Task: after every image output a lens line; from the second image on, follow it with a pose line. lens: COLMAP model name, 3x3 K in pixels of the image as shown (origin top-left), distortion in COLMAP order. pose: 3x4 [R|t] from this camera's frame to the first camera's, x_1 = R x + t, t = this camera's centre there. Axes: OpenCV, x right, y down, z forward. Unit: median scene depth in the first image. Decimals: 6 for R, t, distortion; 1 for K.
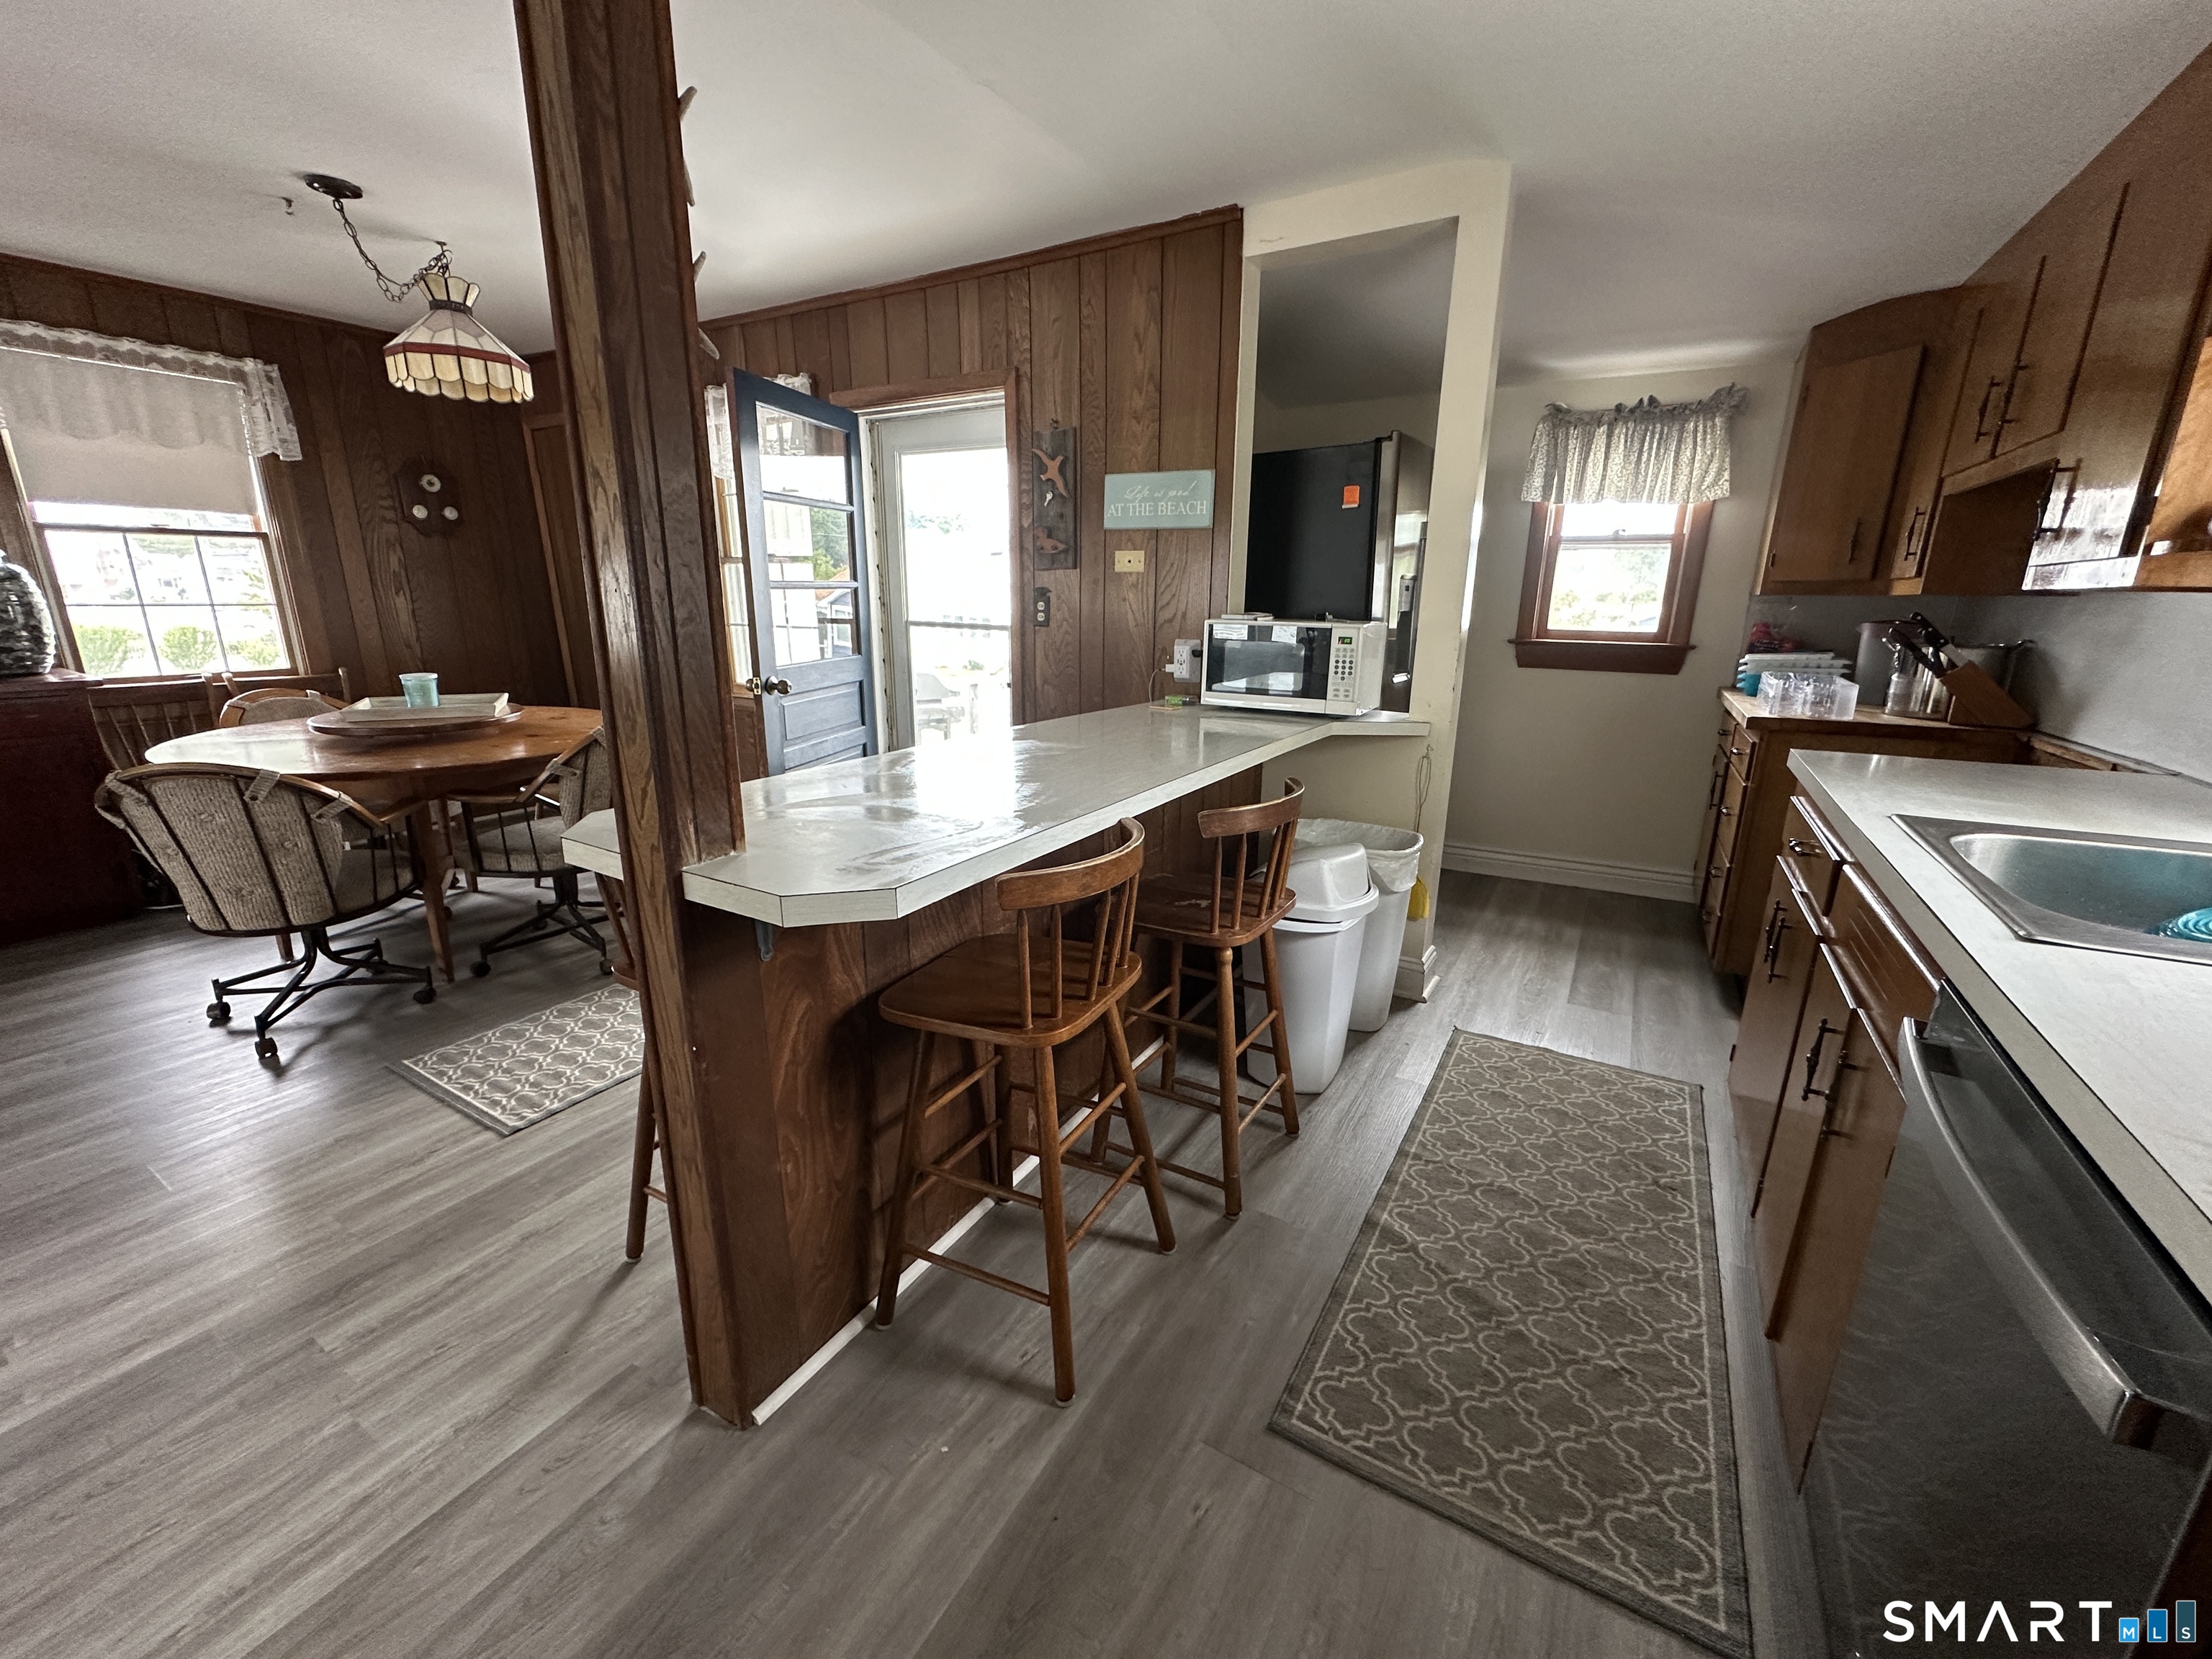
lens RADIAL K [[890.8, 0, 1106.0], [0, 890.8, 829.5], [0, 0, 1]] dist [-0.011550, -0.000237]
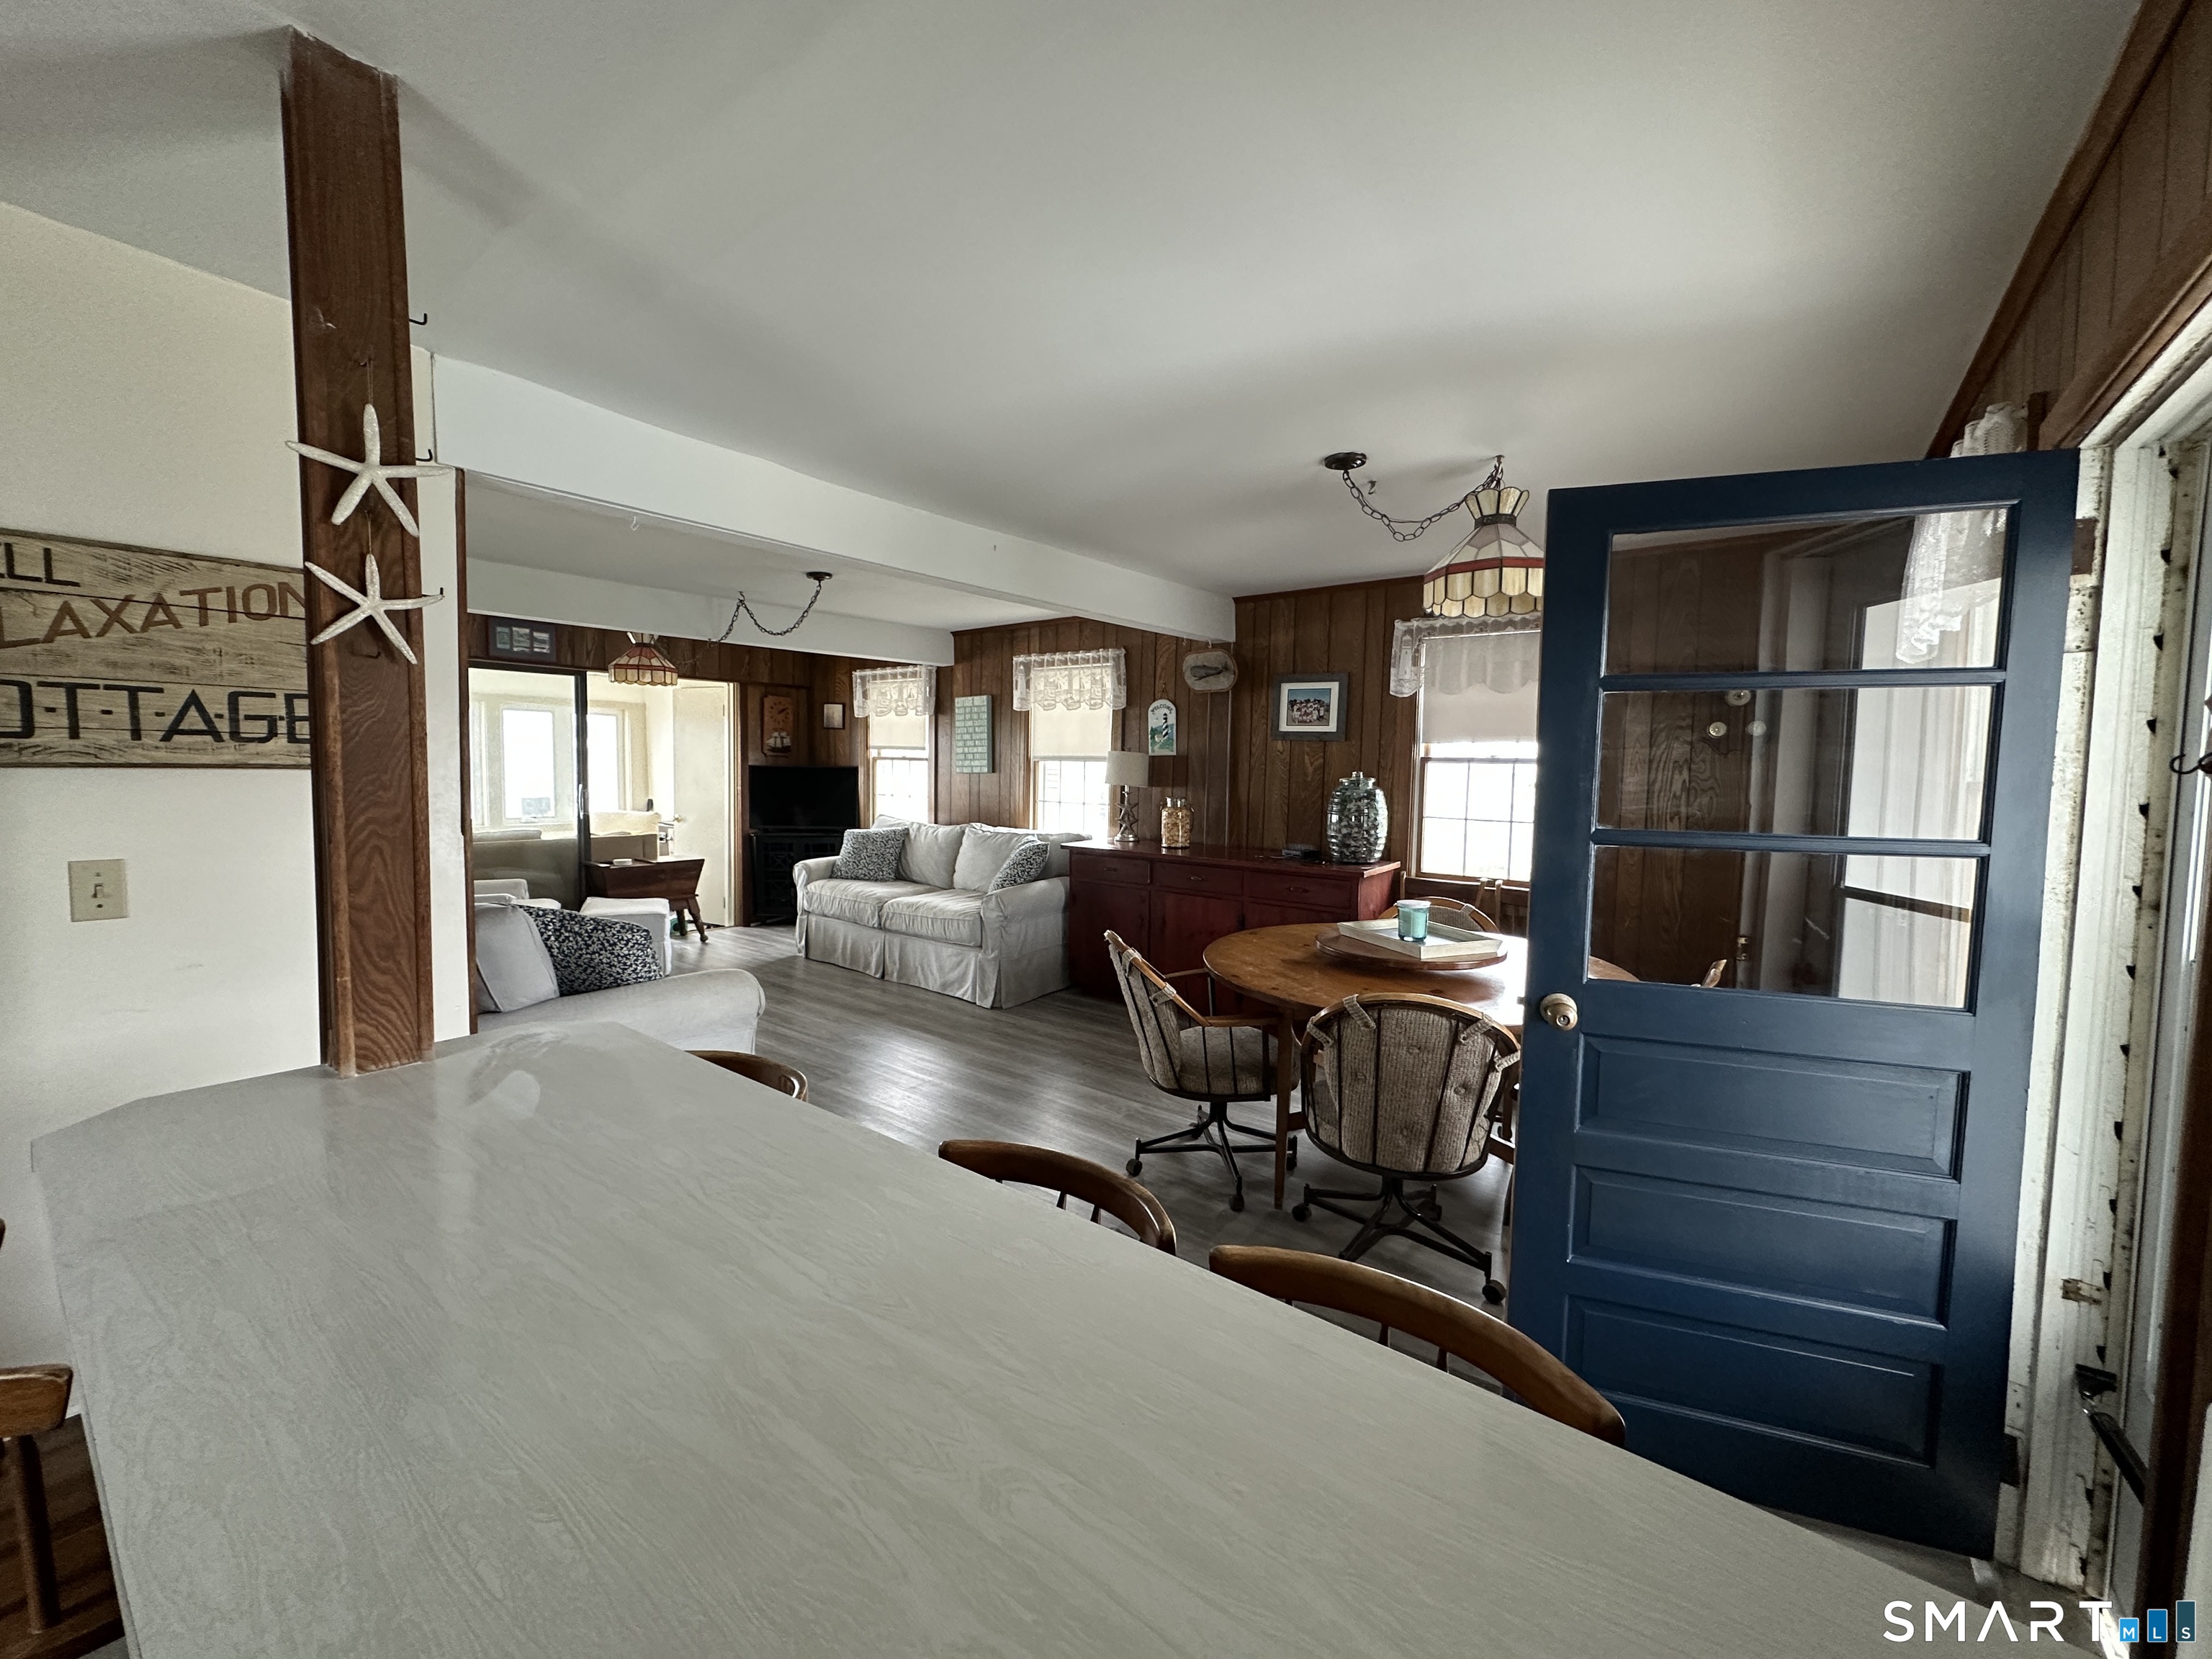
lens RADIAL K [[890.8, 0, 1106.0], [0, 890.8, 829.5], [0, 0, 1]] dist [-0.011550, -0.000237]
pose [[-0.114399, 0.031015, -0.992951, 0.240577], [-0.291843, 0.954360, 0.063434, -0.181829], [0.949600, 0.297043, -0.100127, 0.693516]]
